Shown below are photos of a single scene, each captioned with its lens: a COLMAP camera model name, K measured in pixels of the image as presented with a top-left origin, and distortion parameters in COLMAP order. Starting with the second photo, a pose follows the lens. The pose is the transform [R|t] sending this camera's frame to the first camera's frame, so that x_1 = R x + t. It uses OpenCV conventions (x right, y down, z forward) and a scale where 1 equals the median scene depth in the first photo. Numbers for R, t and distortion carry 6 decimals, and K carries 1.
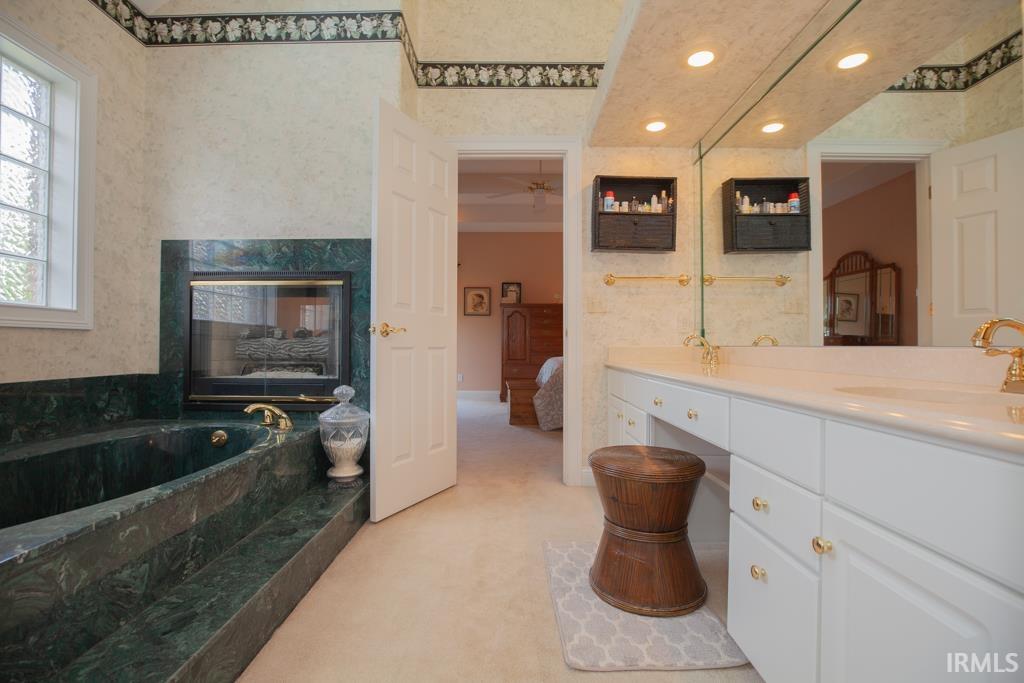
lens RADIAL K [[466.6, 0, 513.3], [0, 466.6, 341.9], [0, 0, 1]] dist [-0.044789, 0.015168]
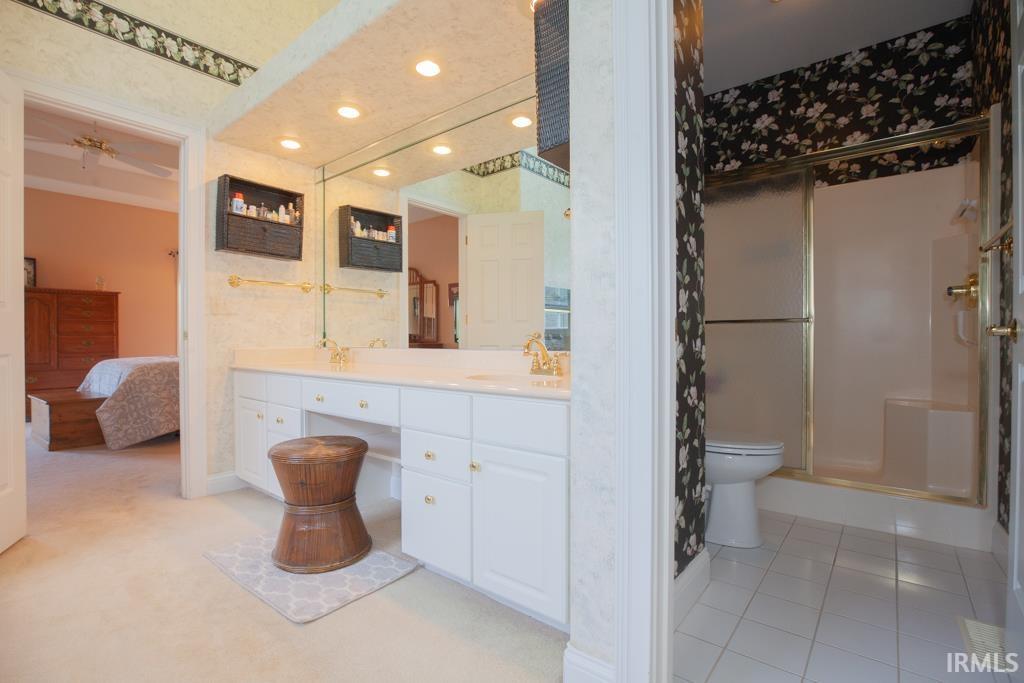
lens RADIAL K [[466.6, 0, 513.3], [0, 466.6, 341.9], [0, 0, 1]] dist [-0.044789, 0.015168]
pose [[0.620446, -0.007689, 0.784212, -0.194389], [-0.003427, 0.999916, 0.012515, -0.019086], [-0.784242, -0.010452, 0.620367, -0.072600]]
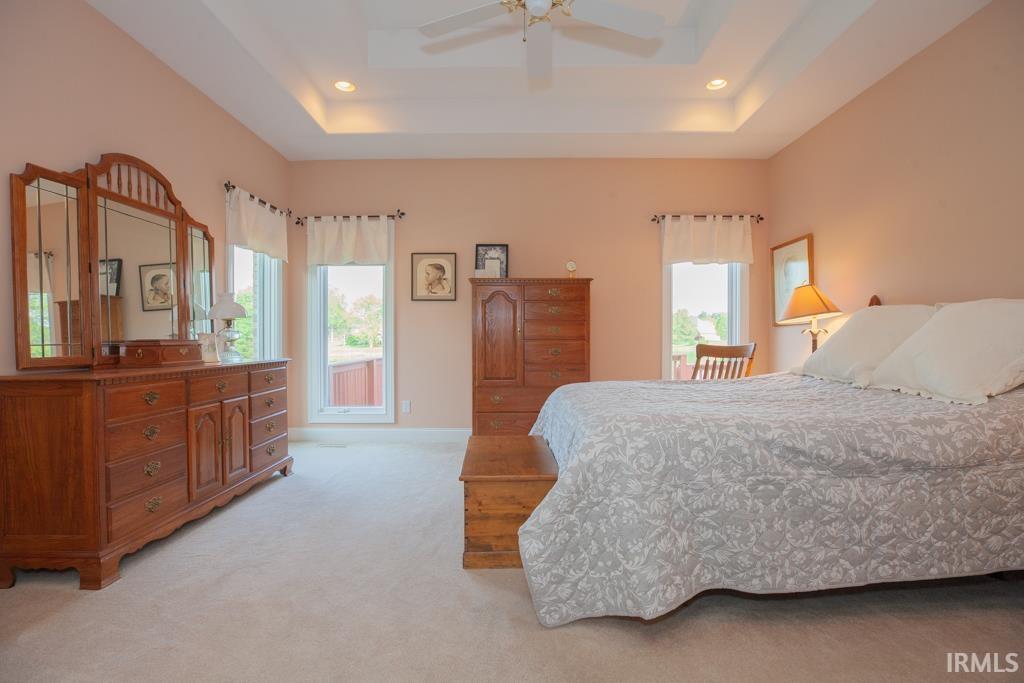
lens RADIAL K [[466.6, 0, 513.3], [0, 466.6, 341.9], [0, 0, 1]] dist [-0.044789, 0.015168]
pose [[0.999981, 0.001297, -0.005984, 0.066107], [-0.001207, 0.999888, 0.014934, -0.035052], [0.006003, -0.014926, 0.999871, 1.062093]]
